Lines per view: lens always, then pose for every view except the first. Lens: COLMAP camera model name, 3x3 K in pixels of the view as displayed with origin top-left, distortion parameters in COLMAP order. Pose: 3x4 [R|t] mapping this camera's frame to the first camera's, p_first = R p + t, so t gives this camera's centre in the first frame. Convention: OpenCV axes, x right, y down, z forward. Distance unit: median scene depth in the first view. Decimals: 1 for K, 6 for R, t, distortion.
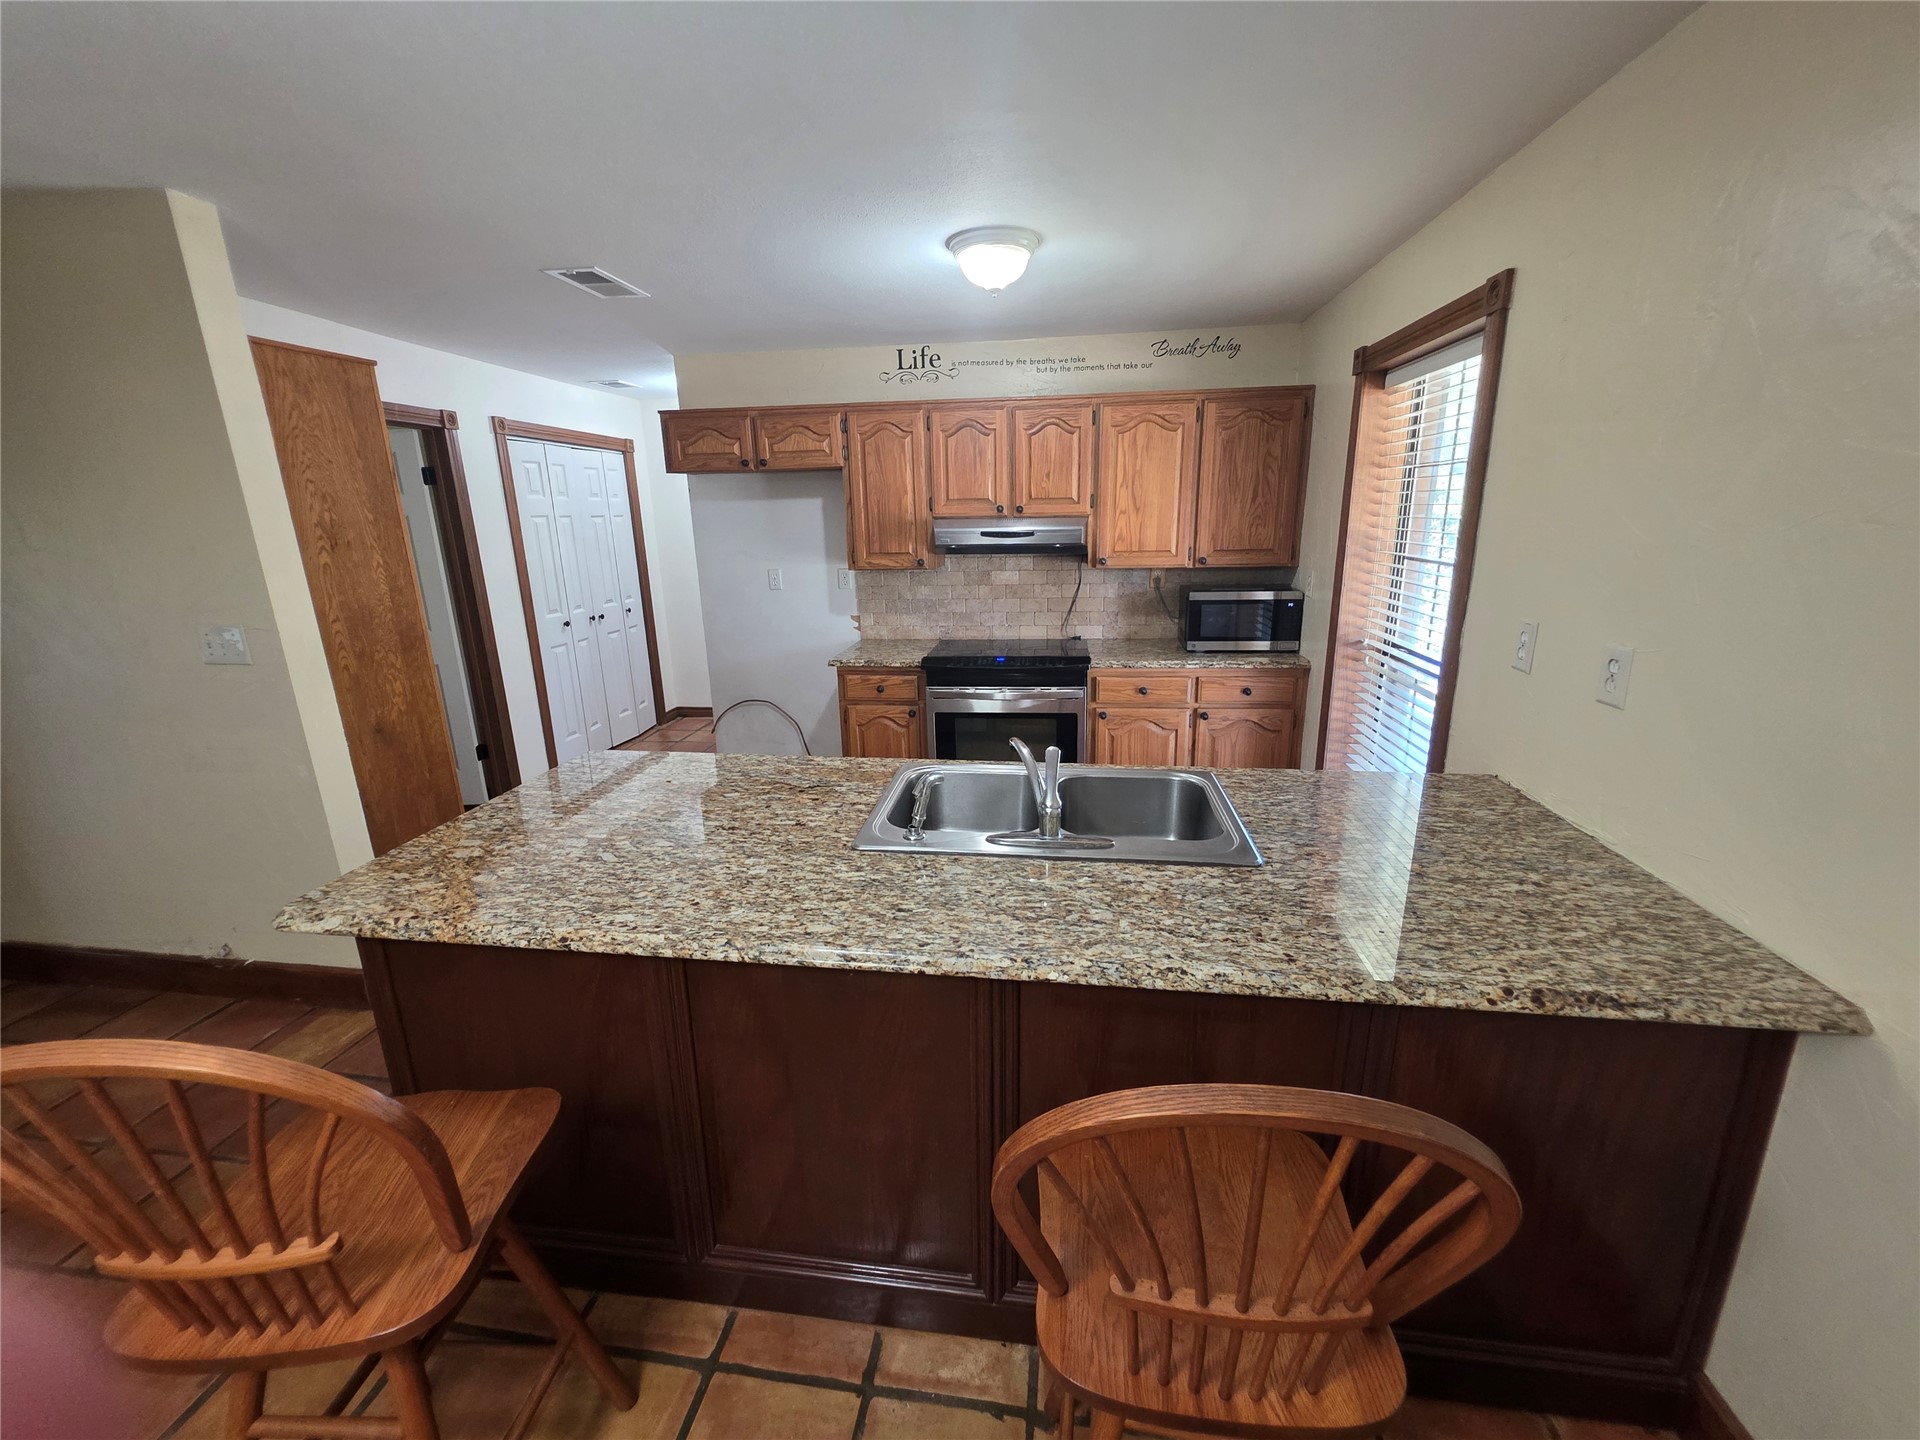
lens RADIAL K [[771.4, 0, 958.8], [0, 771.4, 717.5], [0, 0, 1]] dist [-0.002377, -0.000546]
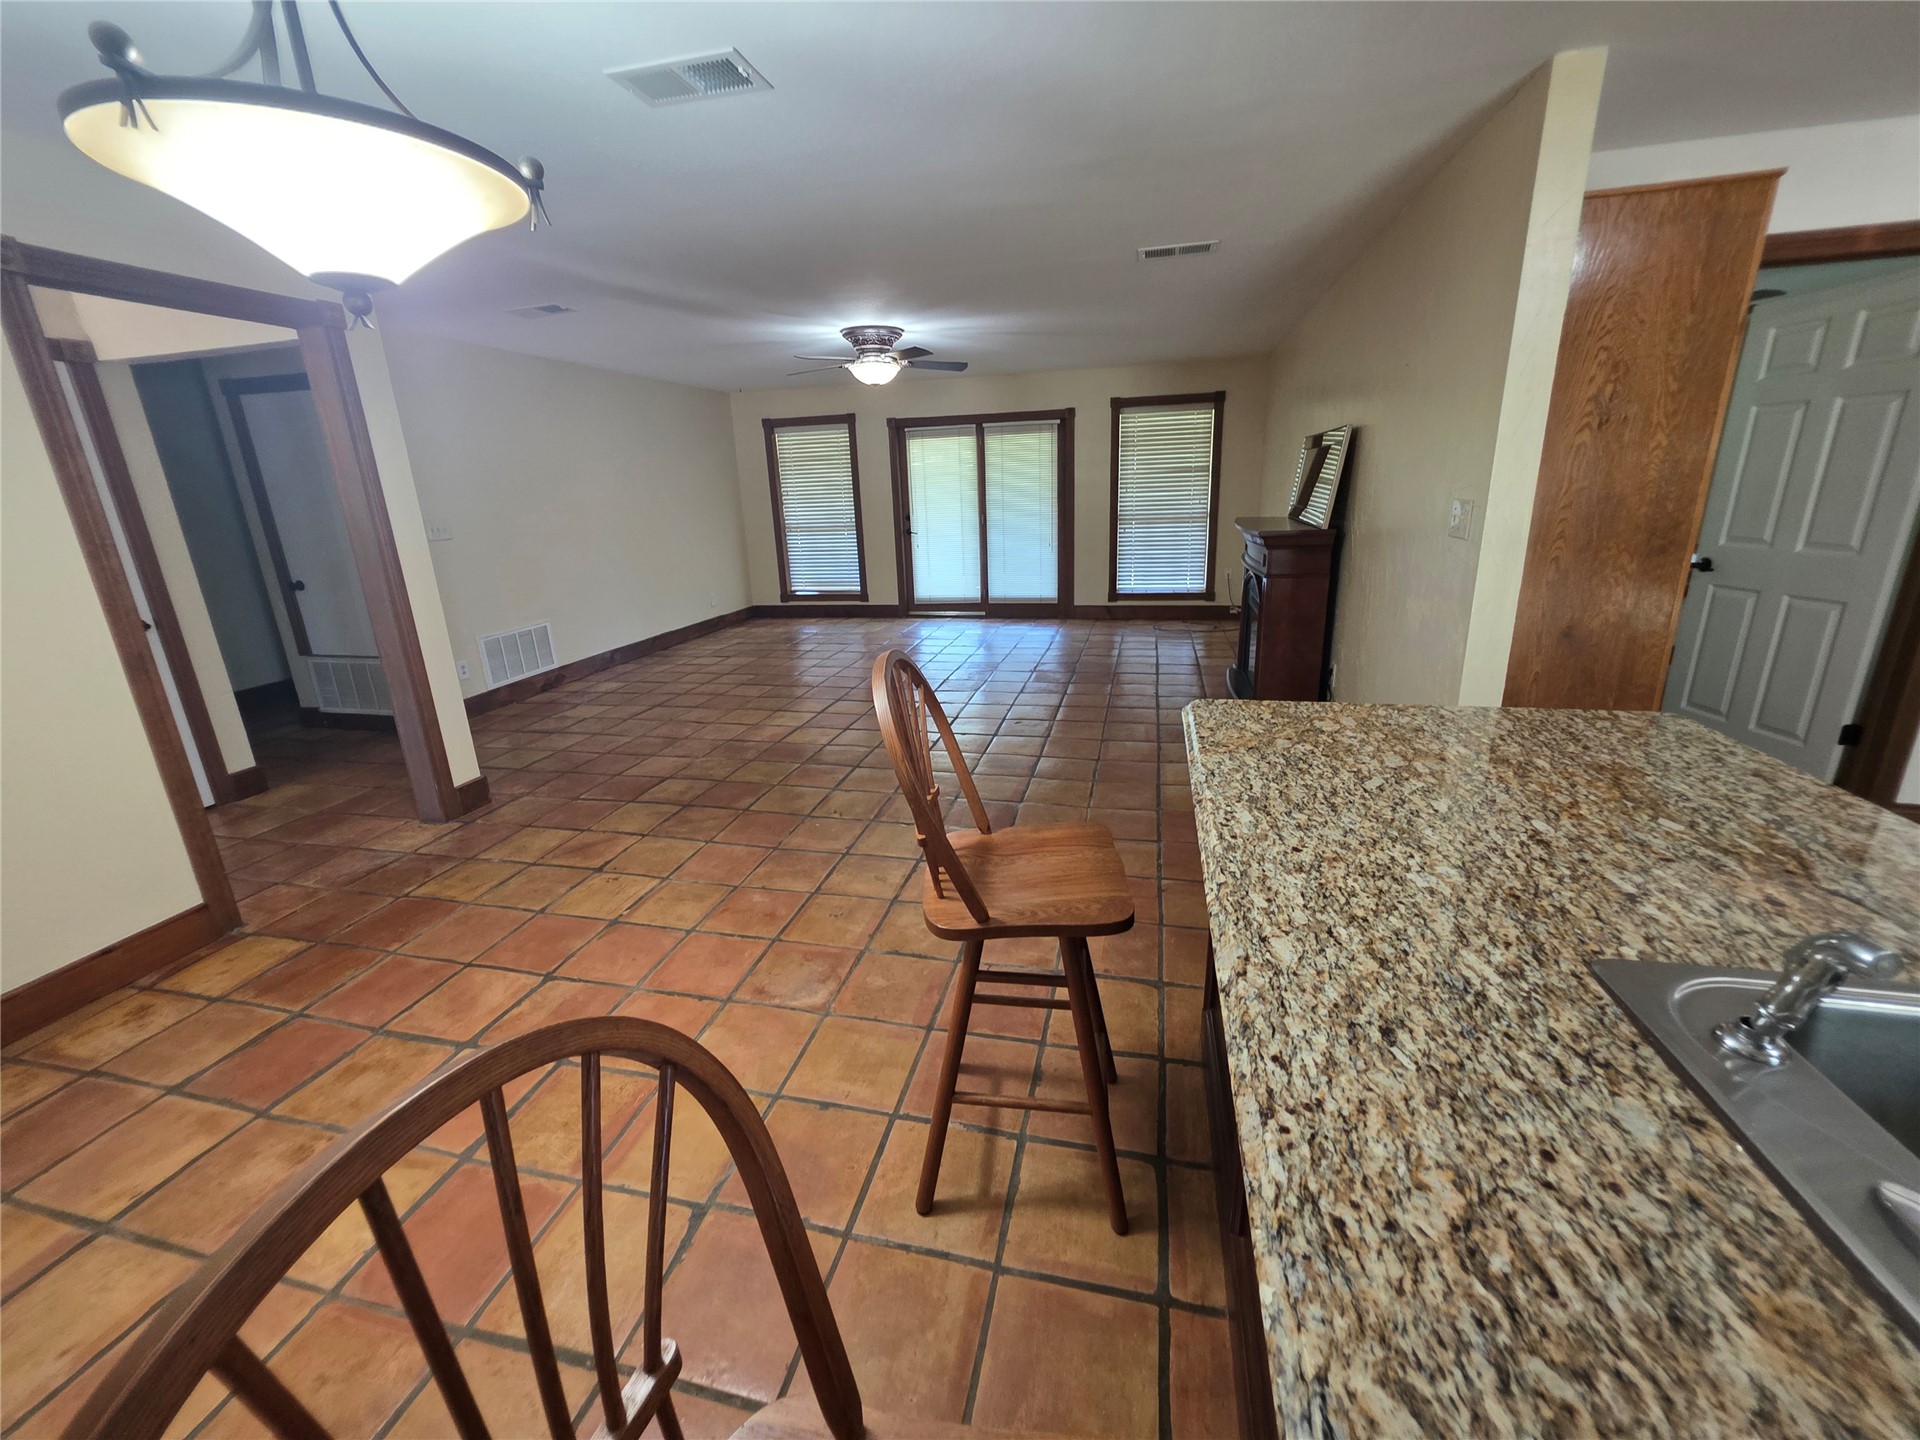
lens RADIAL K [[771.4, 0, 960.7], [0, 771.4, 713.6], [0, 0, 1]] dist [-0.002377, -0.000546]
pose [[-0.098997, 0.311296, -0.945143, 0.346736], [-0.223557, 0.918571, 0.325960, -0.056727], [0.969650, 0.243562, -0.021343, 0.583429]]
